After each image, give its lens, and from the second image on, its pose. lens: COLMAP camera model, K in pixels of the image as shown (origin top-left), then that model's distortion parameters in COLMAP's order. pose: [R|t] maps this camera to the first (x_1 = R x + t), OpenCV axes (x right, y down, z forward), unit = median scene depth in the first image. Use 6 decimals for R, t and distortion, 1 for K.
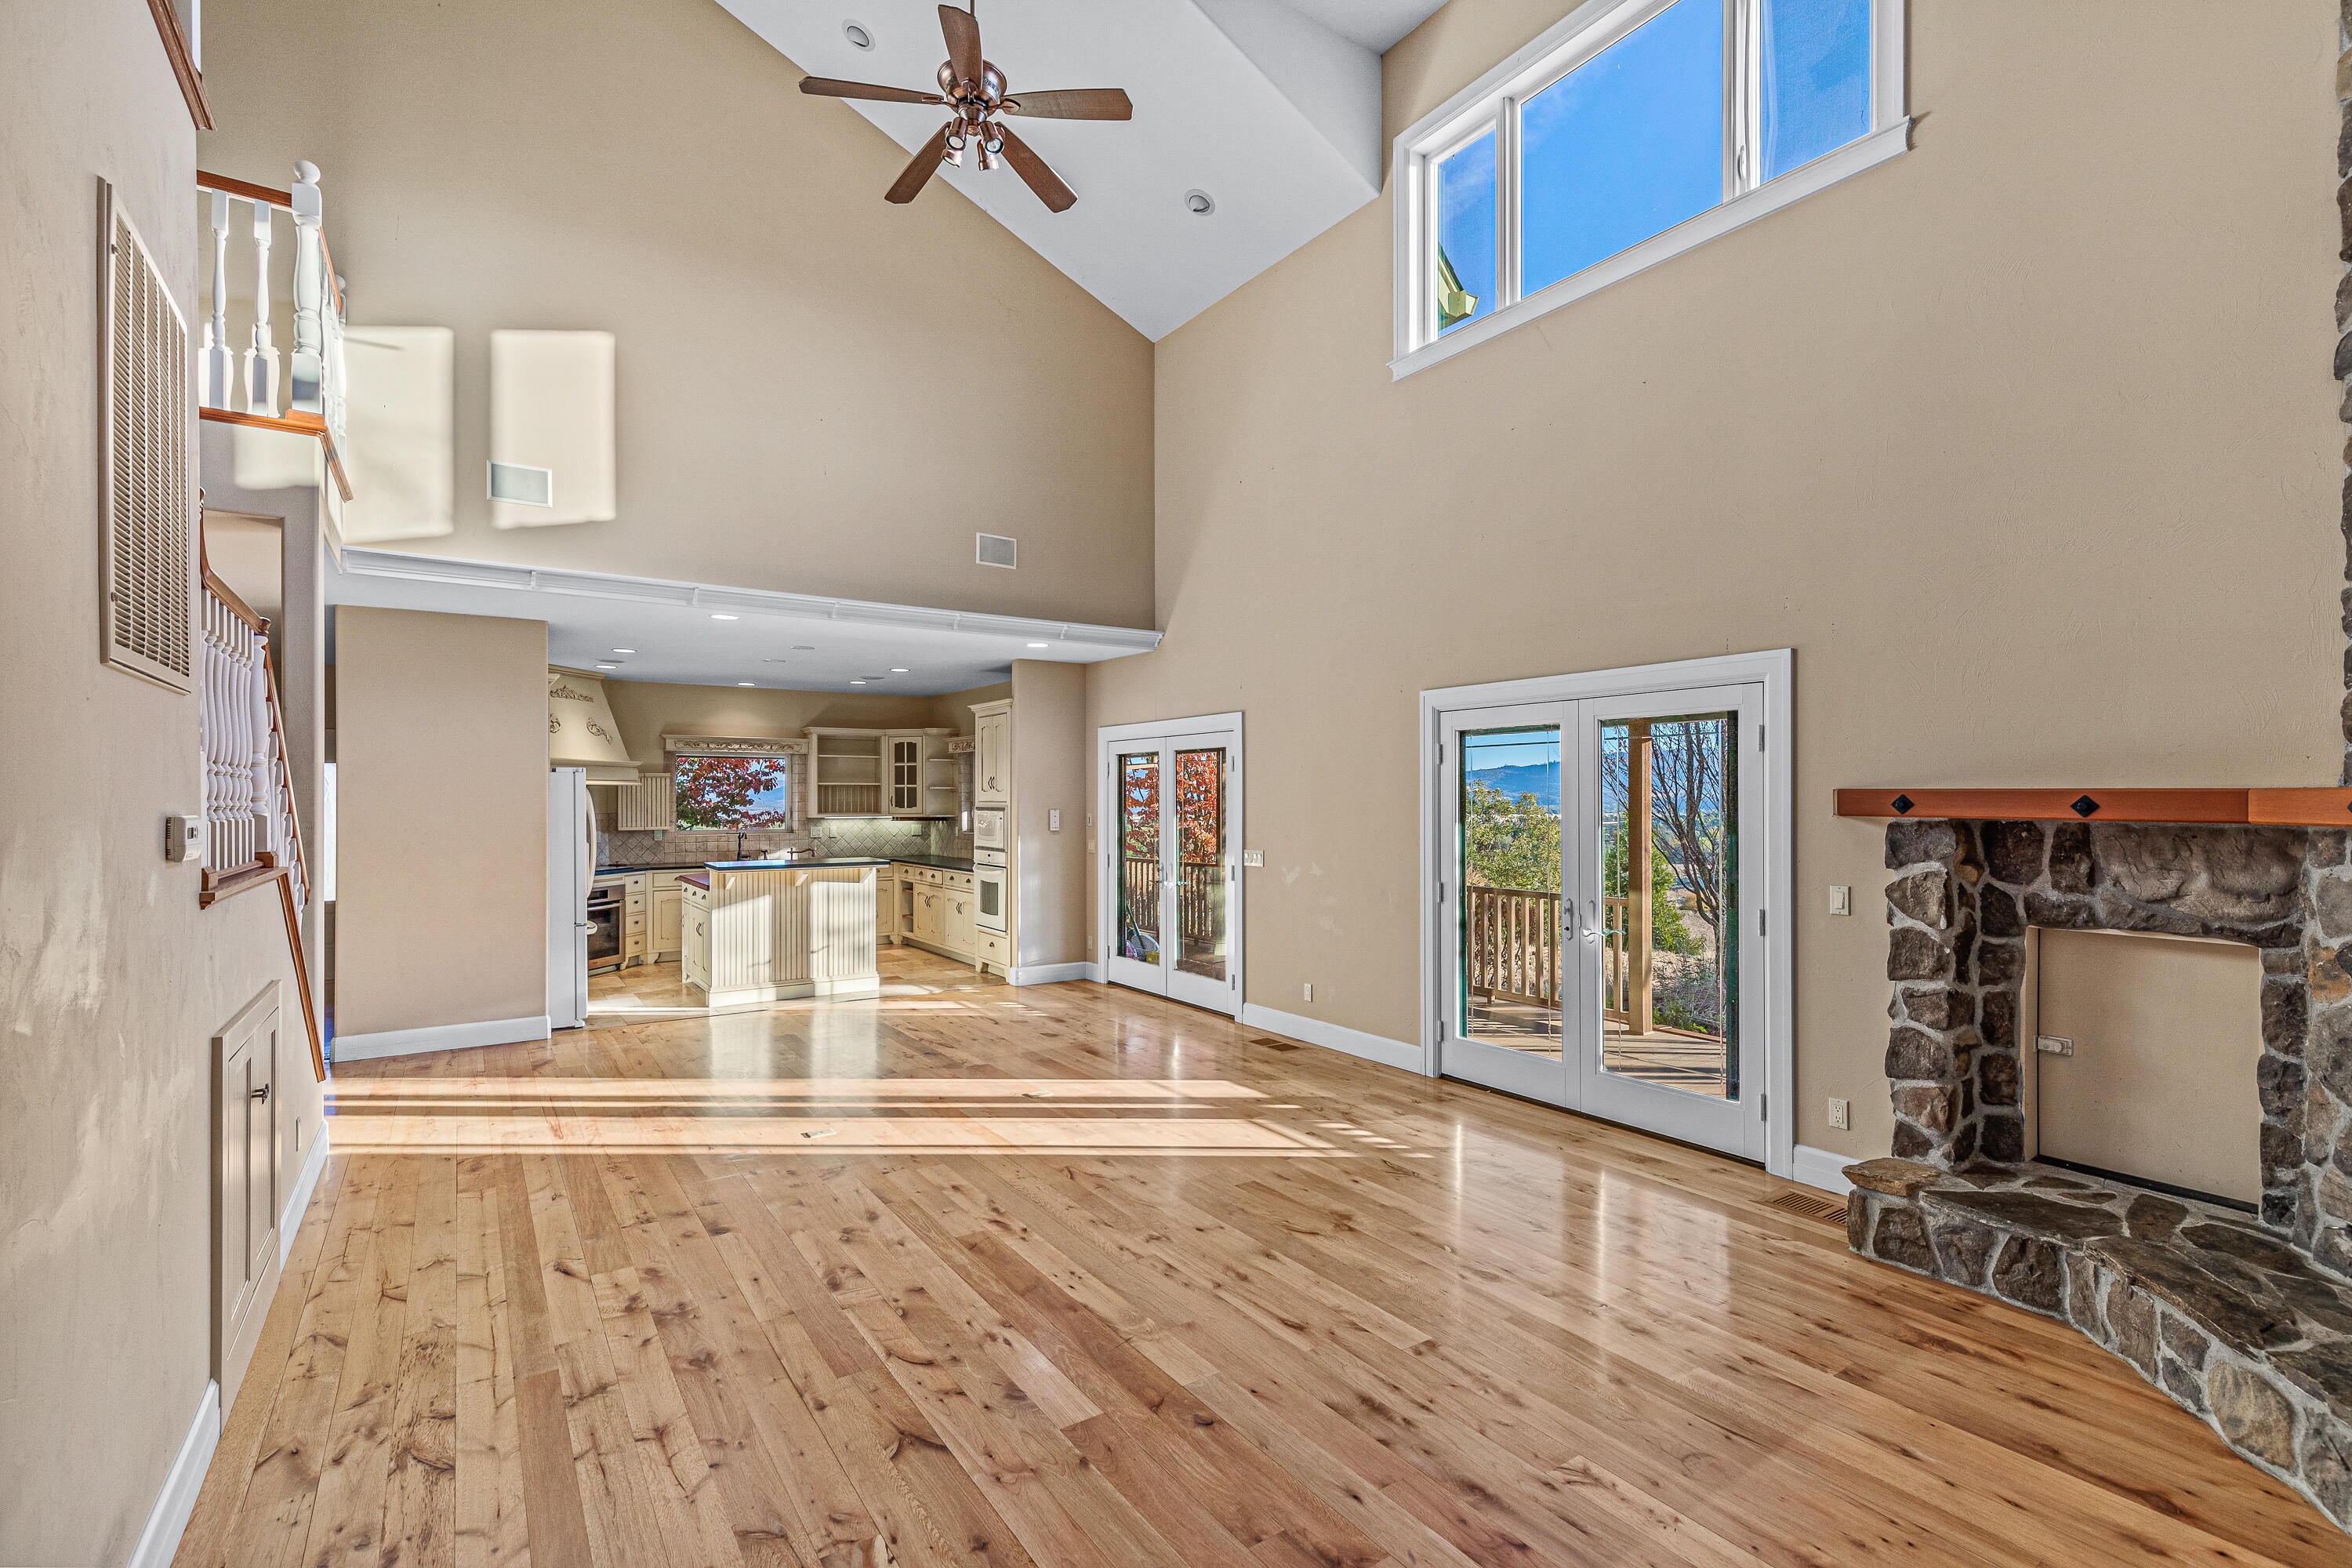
lens RADIAL K [[1076.9, 0, 1179.7], [0, 1076.9, 796.6], [0, 0, 1]] dist [-0.000718, -0.000016]
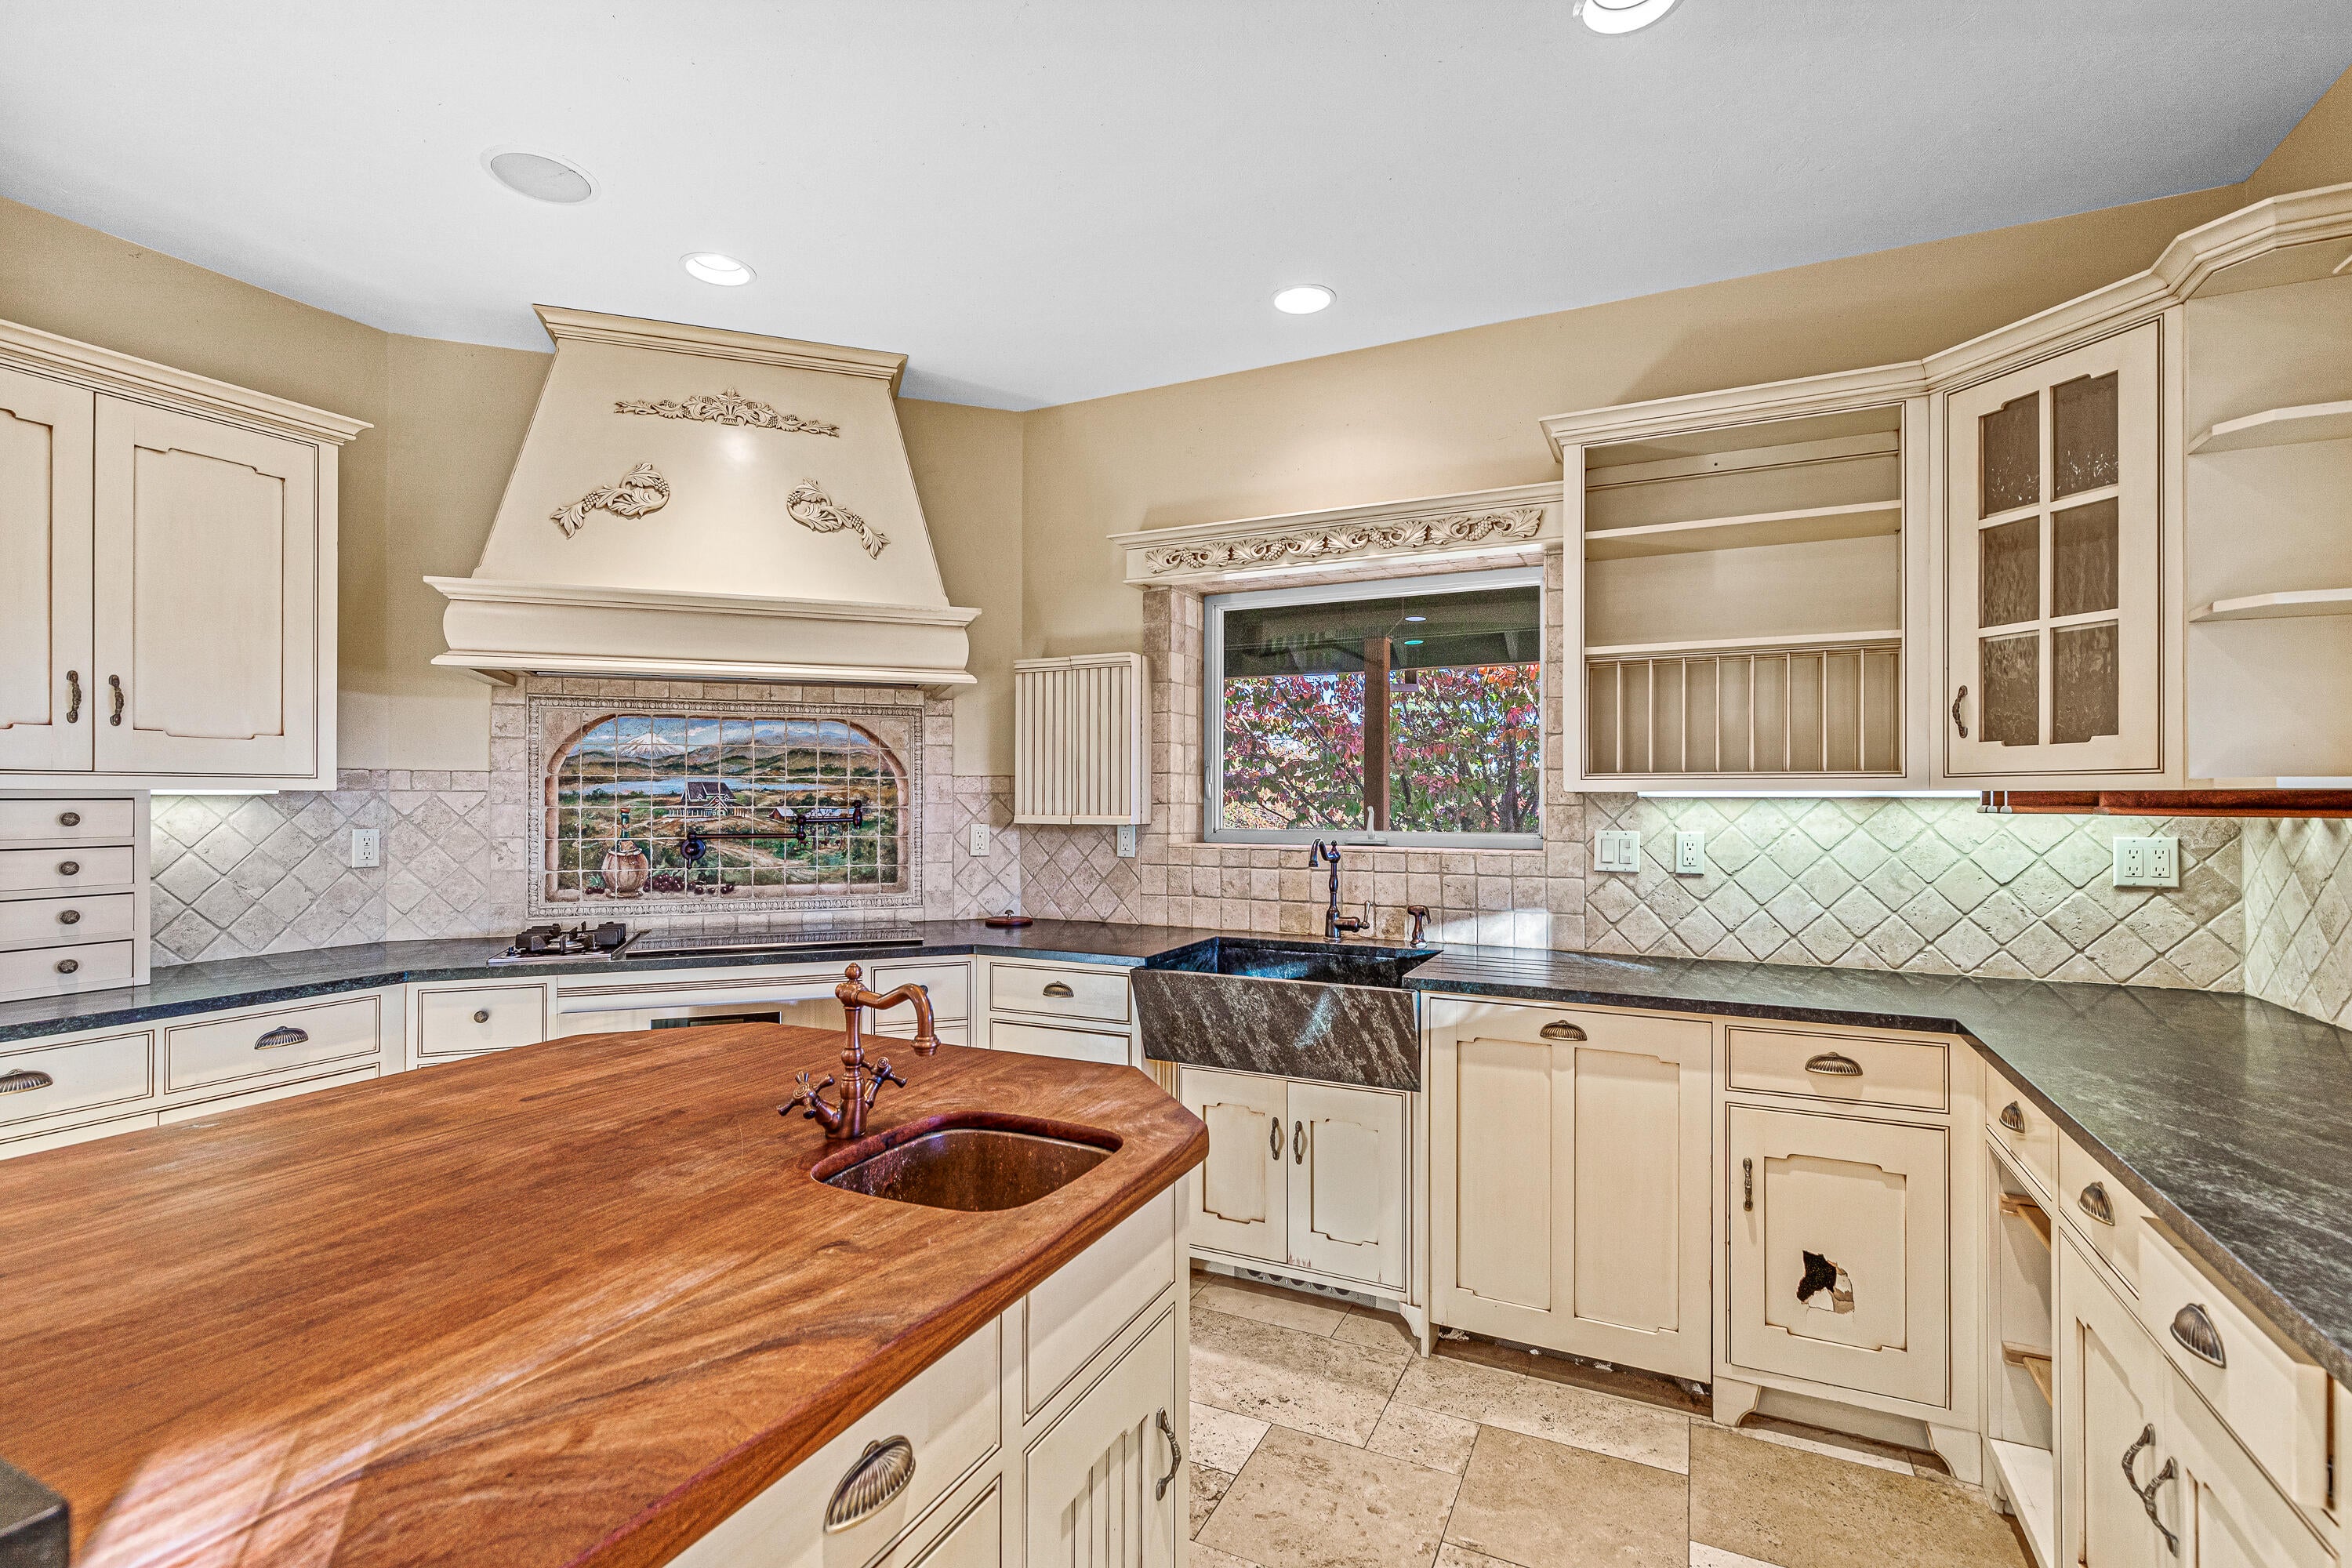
lens RADIAL K [[1076.9, 0, 1179.6], [0, 1076.9, 783.4], [0, 0, 1]] dist [-0.000718, -0.000016]
pose [[0.506864, -0.001391, -0.862025, -0.170491], [0.002311, 0.999997, -0.000254, 0.016934], [0.862023, -0.001864, 0.506866, 0.777418]]
